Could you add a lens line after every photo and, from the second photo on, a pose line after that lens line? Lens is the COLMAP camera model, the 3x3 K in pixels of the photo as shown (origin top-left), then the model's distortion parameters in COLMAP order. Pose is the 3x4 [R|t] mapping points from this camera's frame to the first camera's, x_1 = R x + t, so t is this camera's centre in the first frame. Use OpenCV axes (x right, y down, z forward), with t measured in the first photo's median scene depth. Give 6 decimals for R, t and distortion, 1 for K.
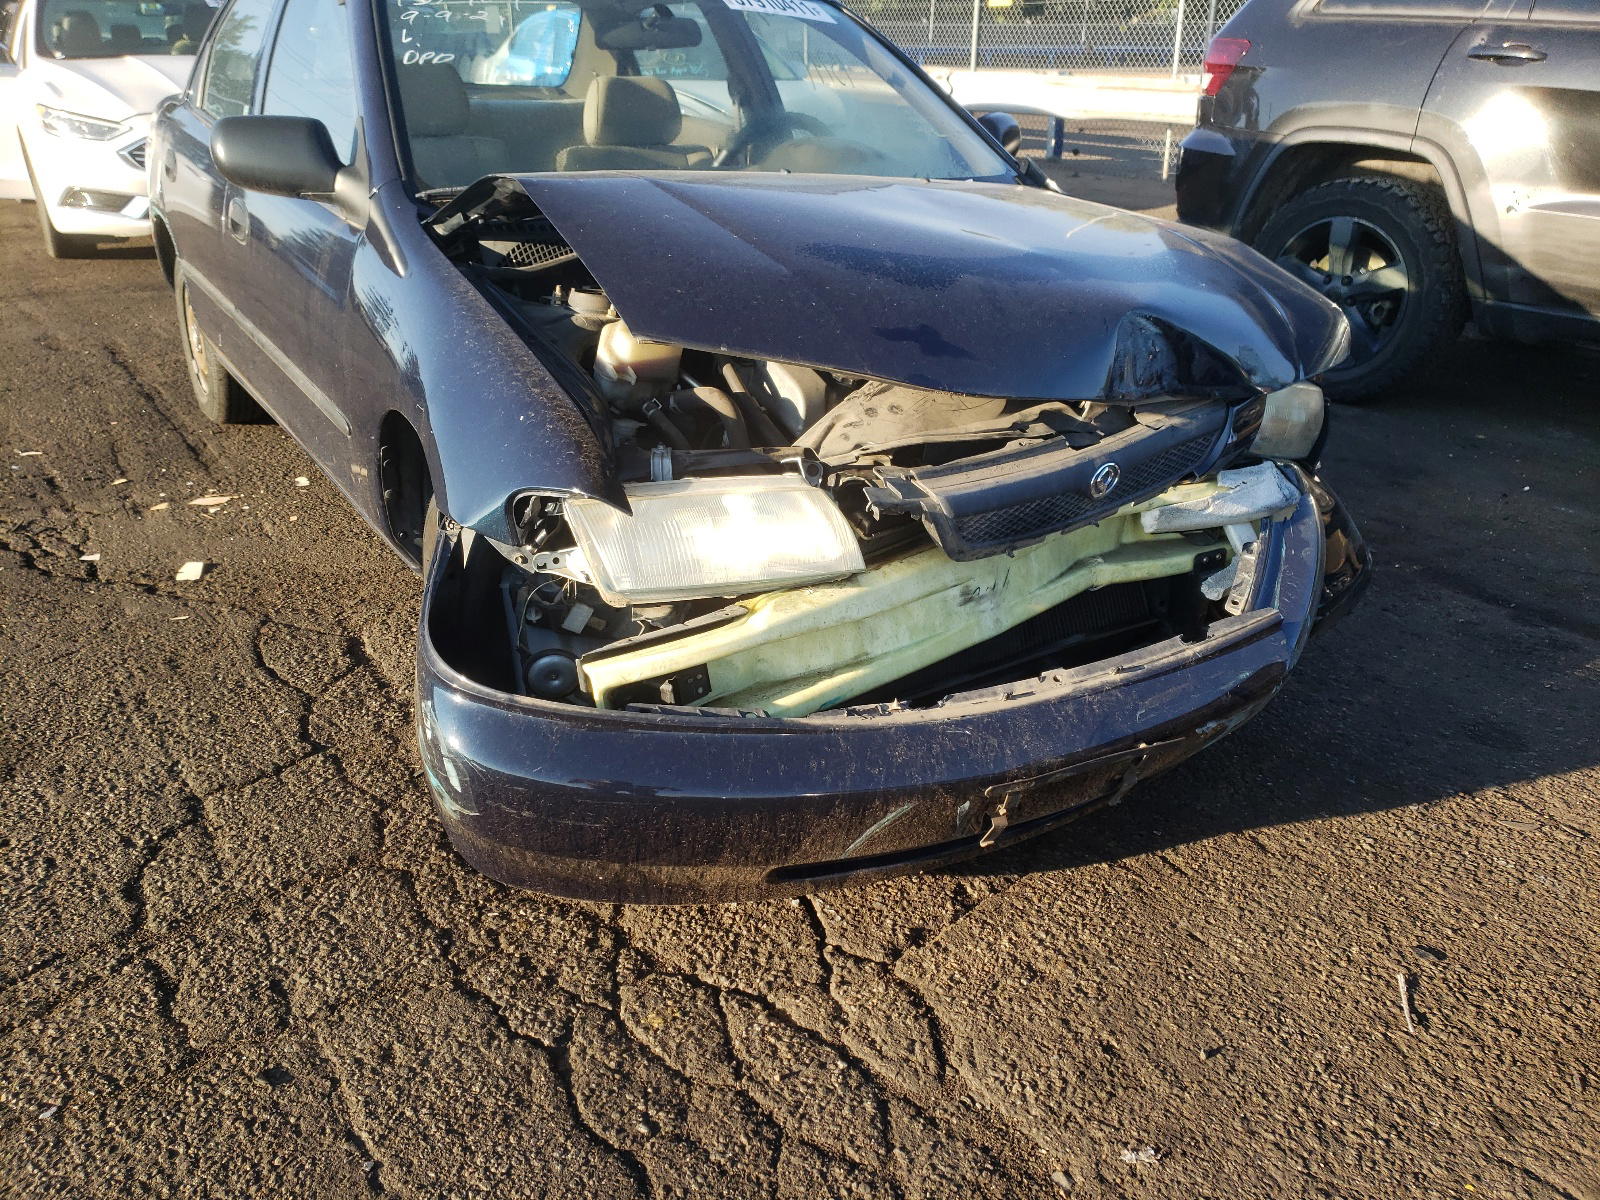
lens RADIAL K [[1250.4, 0, 798.5], [0, 1250.4, 608.2], [0, 0, 1]] dist [0.027005, -0.001469]
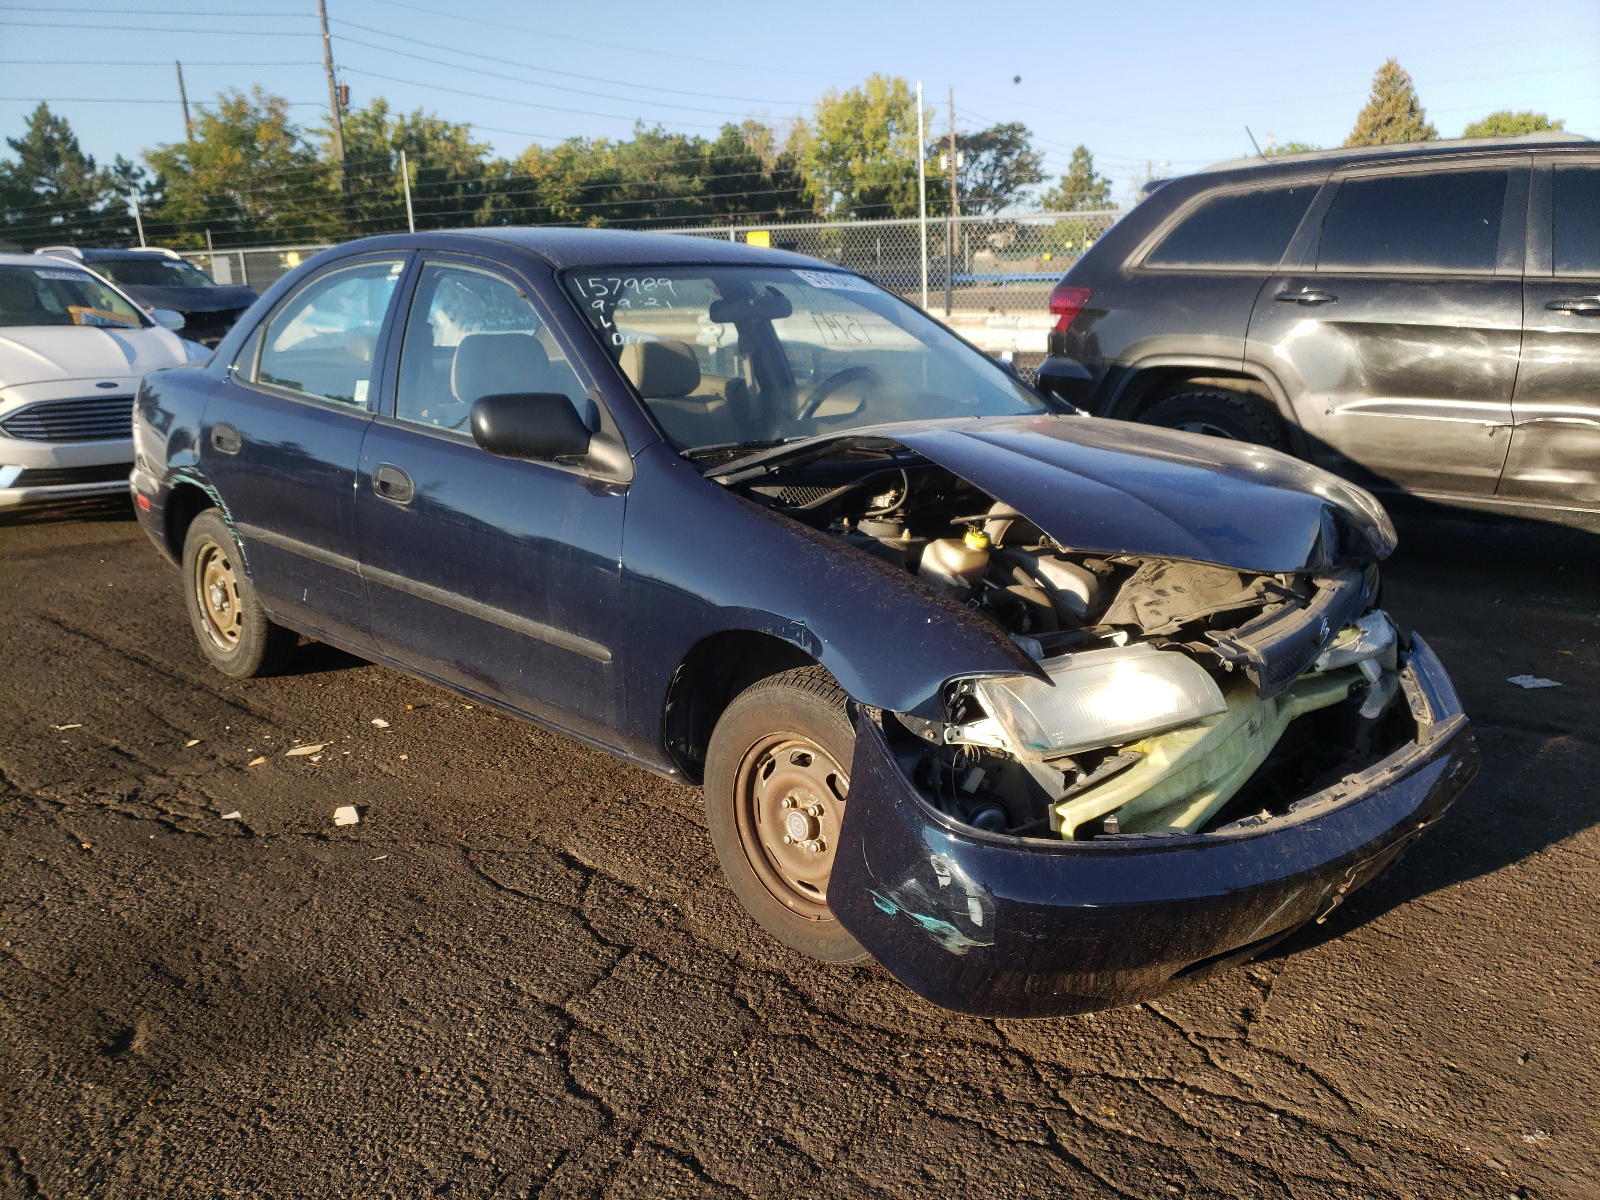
lens RADIAL K [[1250.4, 0, 798.2], [0, 1250.4, 602.2], [0, 0, 1]] dist [0.027005, -0.001469]
pose [[0.970091, -0.084910, 0.227405, -0.597437], [0.121940, 0.980505, -0.154081, 0.004261], [-0.209889, 0.177202, 0.961533, -0.158954]]
